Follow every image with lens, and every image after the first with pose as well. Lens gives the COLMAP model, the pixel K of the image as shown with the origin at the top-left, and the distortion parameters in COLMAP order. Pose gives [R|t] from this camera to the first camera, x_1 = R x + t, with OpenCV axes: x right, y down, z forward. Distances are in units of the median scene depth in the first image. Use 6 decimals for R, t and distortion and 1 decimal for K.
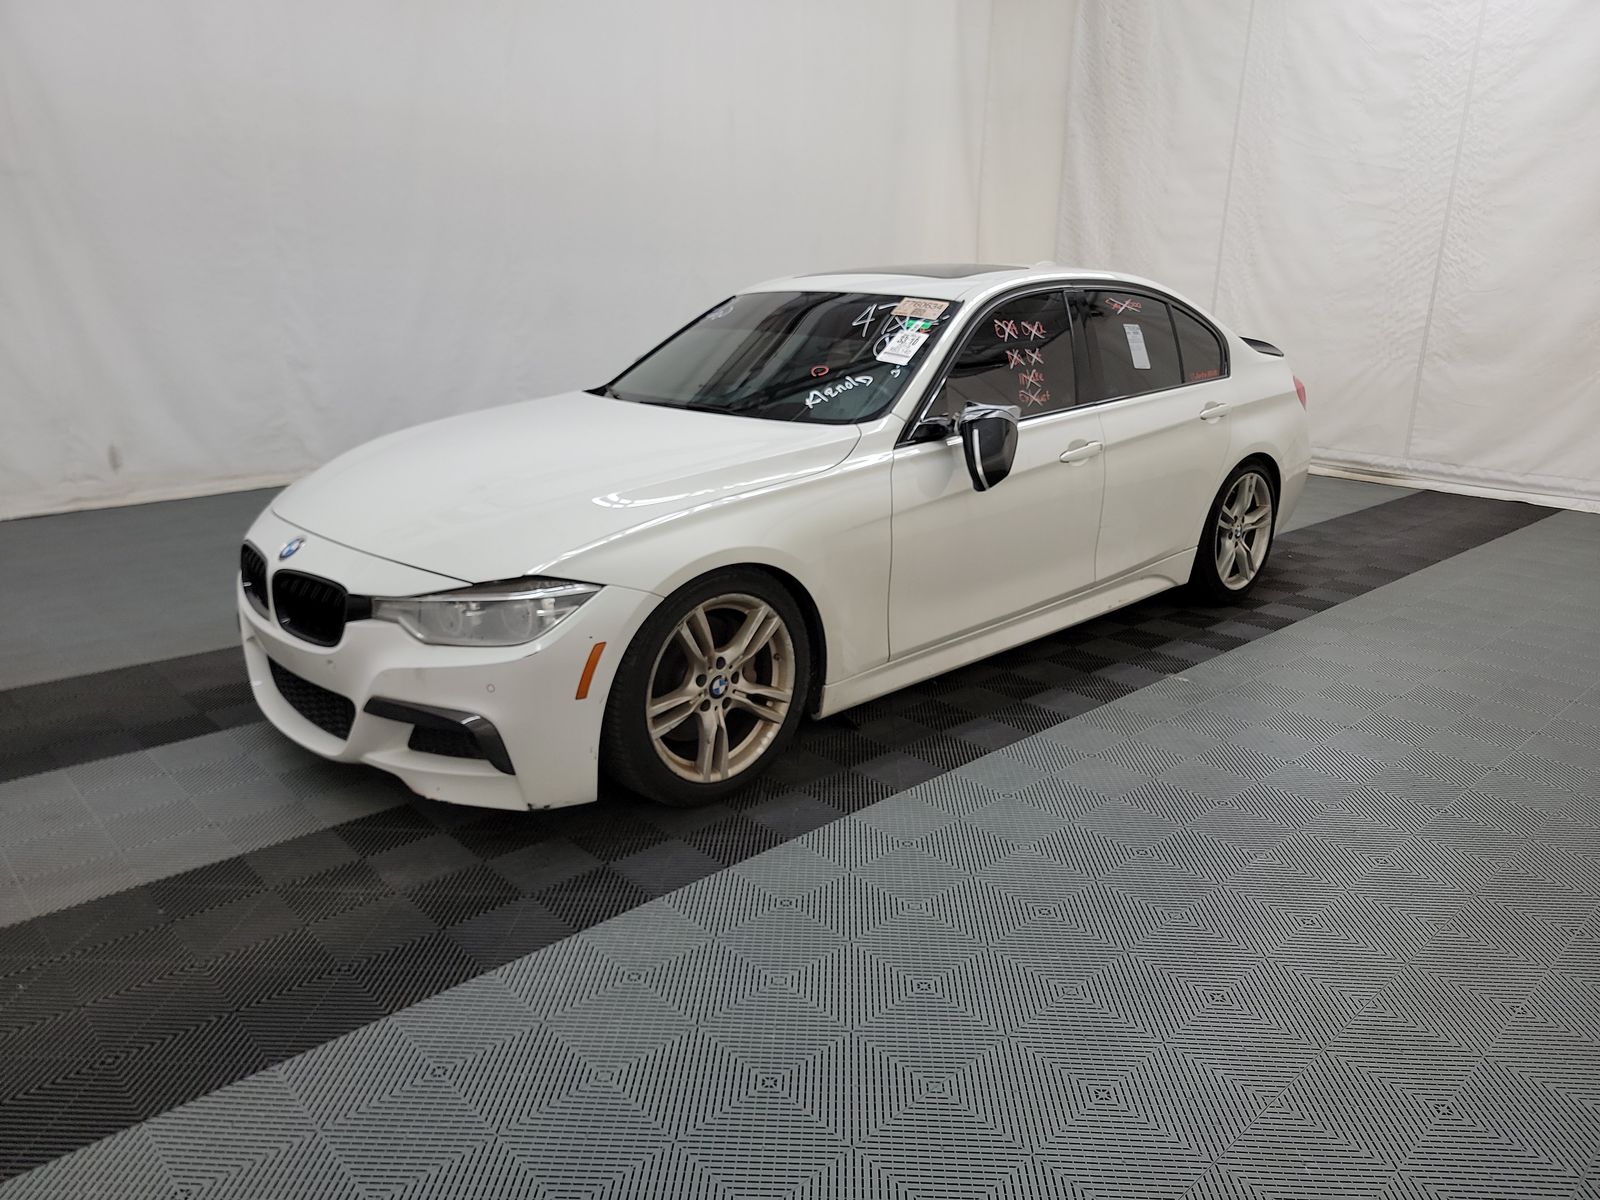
lens RADIAL K [[1105.8, 0, 792.1], [0, 1105.8, 568.6], [0, 0, 1]] dist [0.056597, -0.054293]
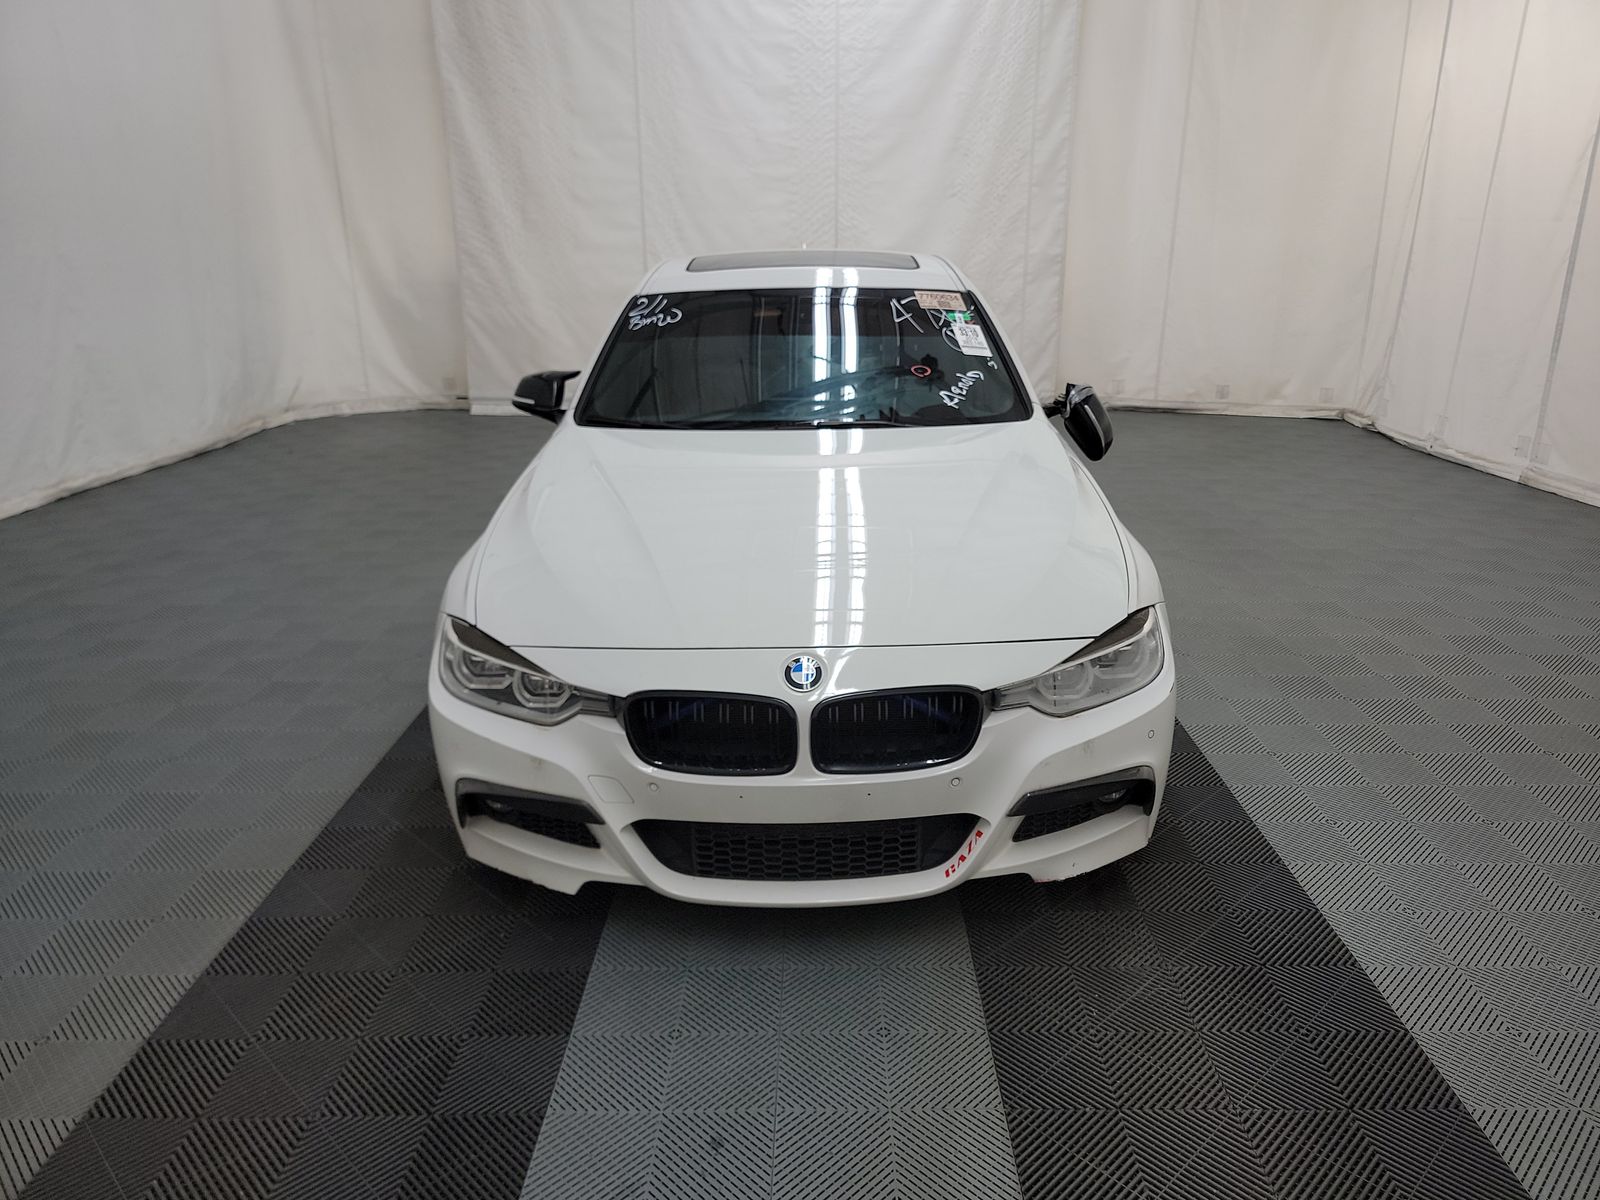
lens RADIAL K [[1128.8, 0, 814.3], [0, 1128.8, 579.9], [0, 0, 1]] dist [0.061608, -0.059796]
pose [[0.671277, -0.238488, 0.701791, -0.398531], [0.202812, 0.969788, 0.135566, -0.075916], [-0.712920, 0.051330, 0.699365, 0.179115]]
